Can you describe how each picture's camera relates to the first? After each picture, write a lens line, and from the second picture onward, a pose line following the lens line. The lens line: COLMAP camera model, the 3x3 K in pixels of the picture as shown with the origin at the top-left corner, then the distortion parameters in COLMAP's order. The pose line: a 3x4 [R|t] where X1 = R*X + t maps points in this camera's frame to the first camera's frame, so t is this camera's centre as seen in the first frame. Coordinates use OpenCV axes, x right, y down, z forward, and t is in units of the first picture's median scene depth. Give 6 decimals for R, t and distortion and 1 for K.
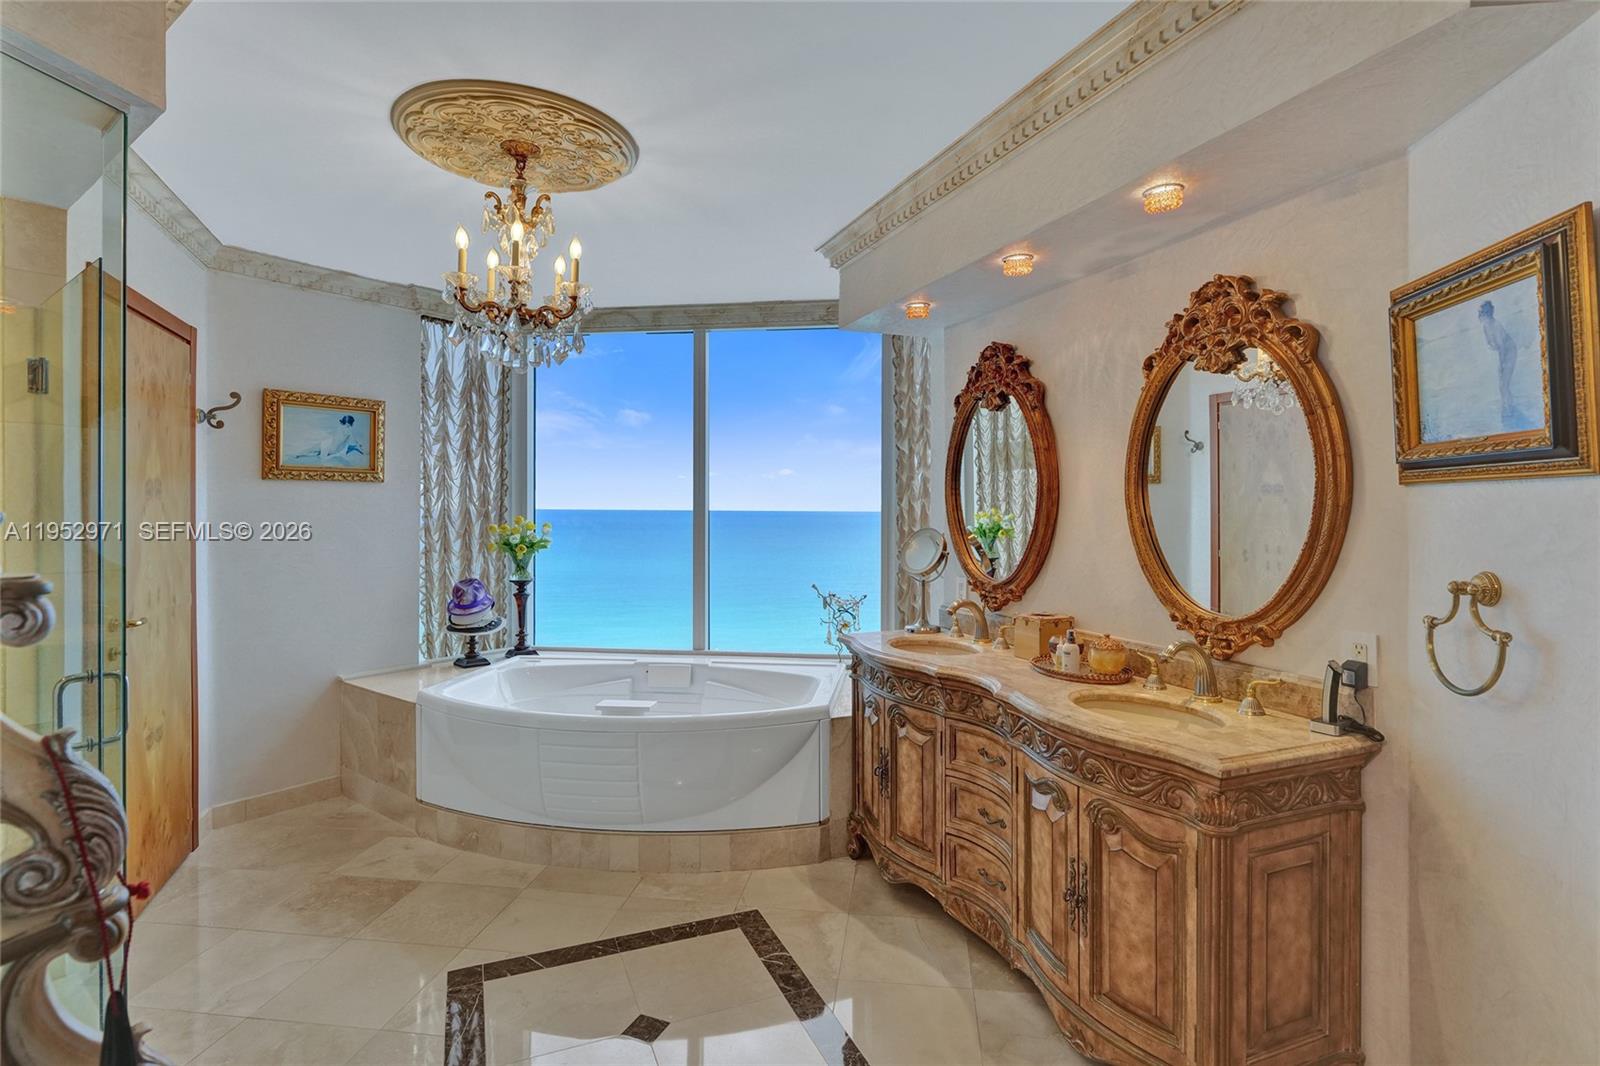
lens RADIAL K [[799.2, 0, 801.9], [0, 799.2, 513.6], [0, 0, 1]] dist [0.002236, 0.000008]
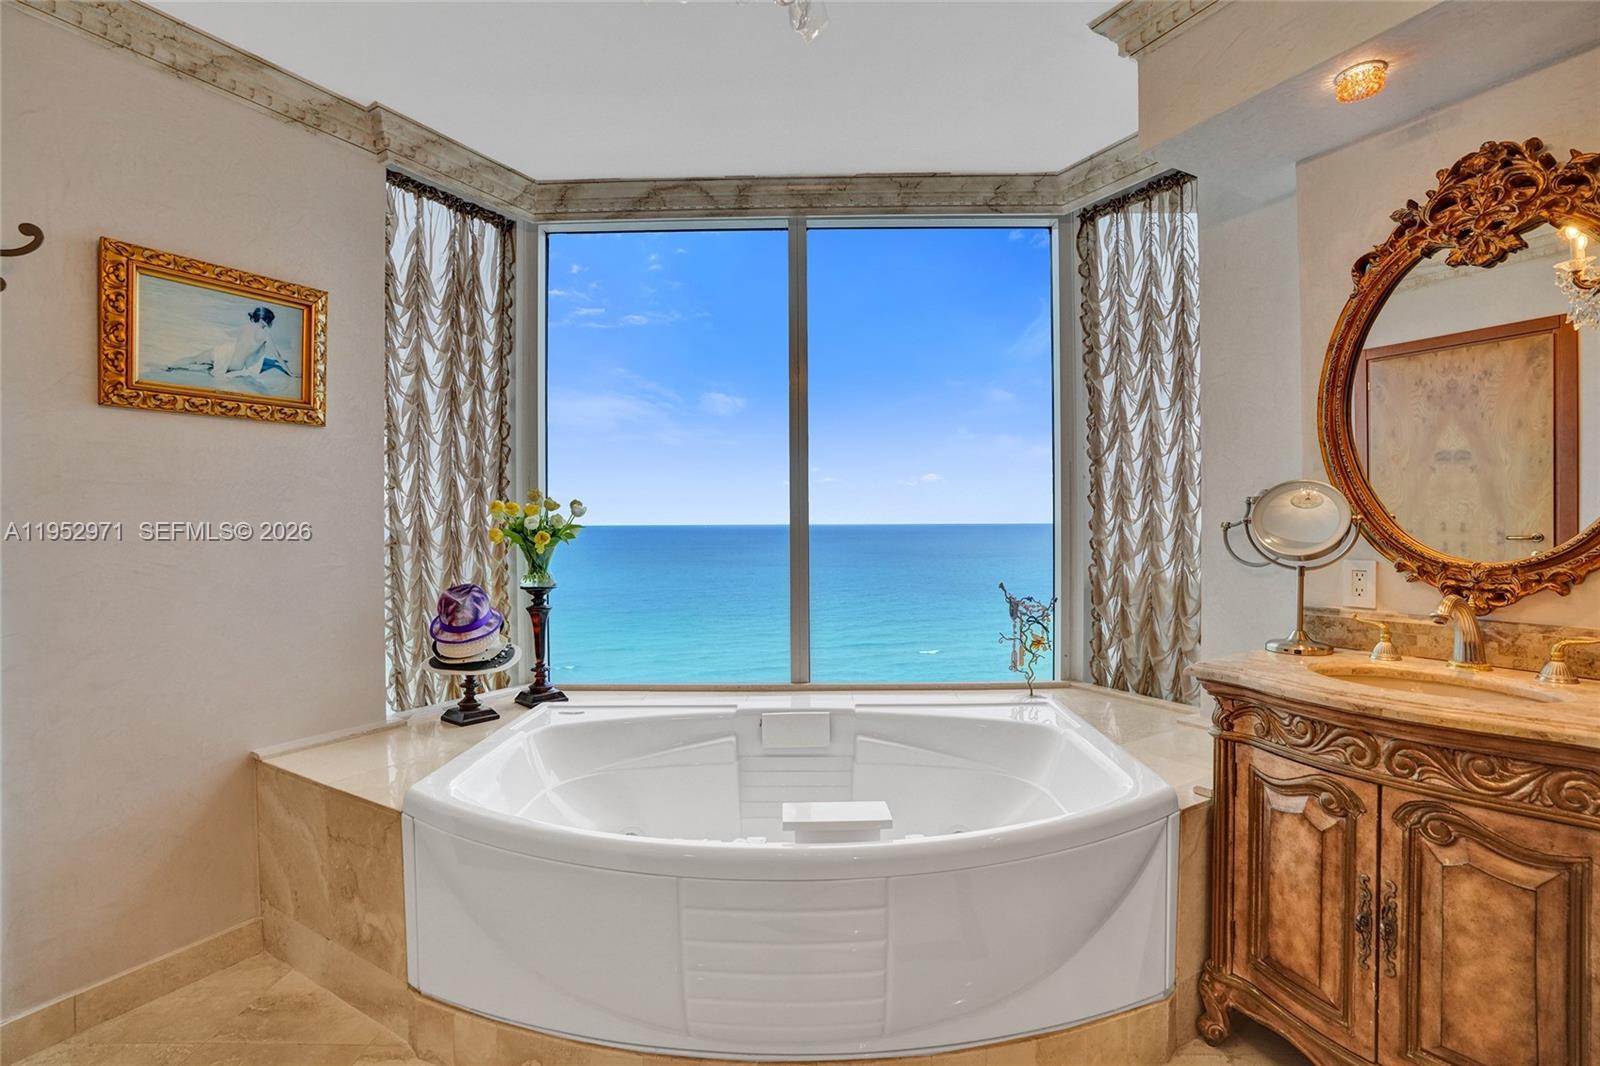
lens RADIAL K [[741.3, 0, 800.0], [0, 741.3, 533.0], [0, 0, 1]] dist [-0.069880, 0.028109]
pose [[0.992793, -0.010400, 0.119391, -0.235826], [0.009729, 0.999933, 0.006203, 0.042361], [-0.119448, -0.004997, 0.992828, 0.420829]]
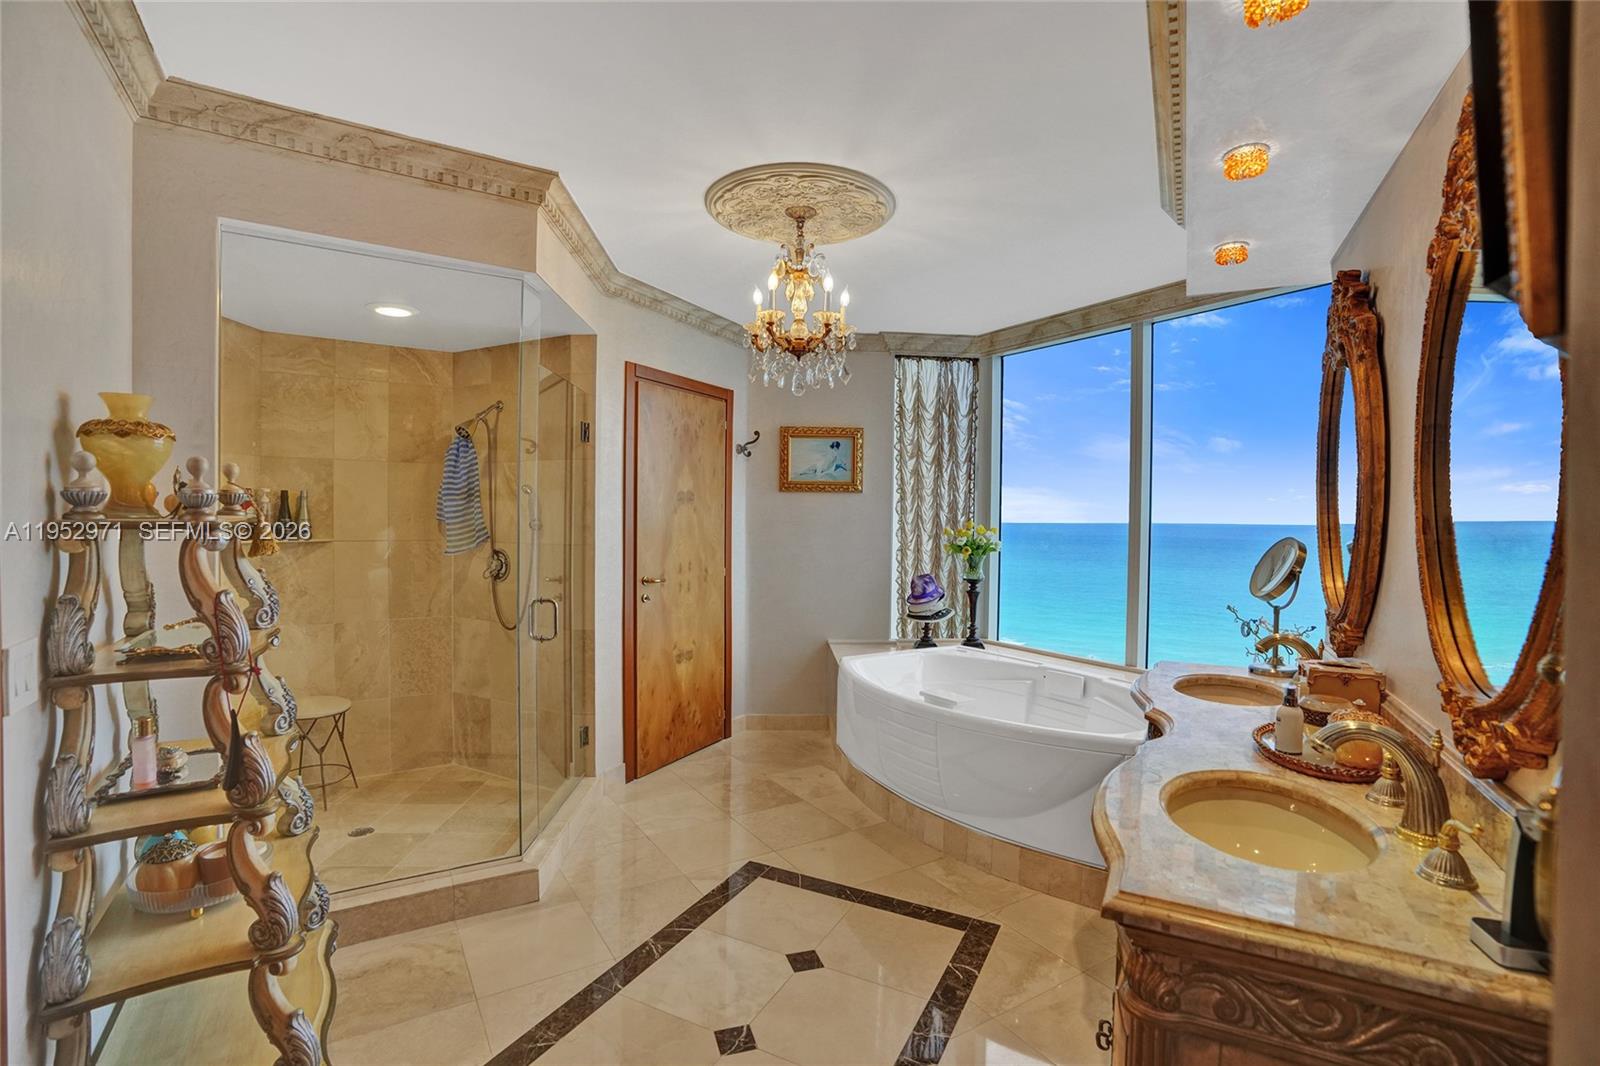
lens RADIAL K [[741.3, 0, 800.0], [0, 741.3, 533.0], [0, 0, 1]] dist [-0.069880, 0.028109]
pose [[0.639770, 0.021670, -0.768261, 0.318025], [-0.015691, 0.999762, 0.015133, 0.008937], [0.768406, 0.002374, 0.639958, 0.179223]]
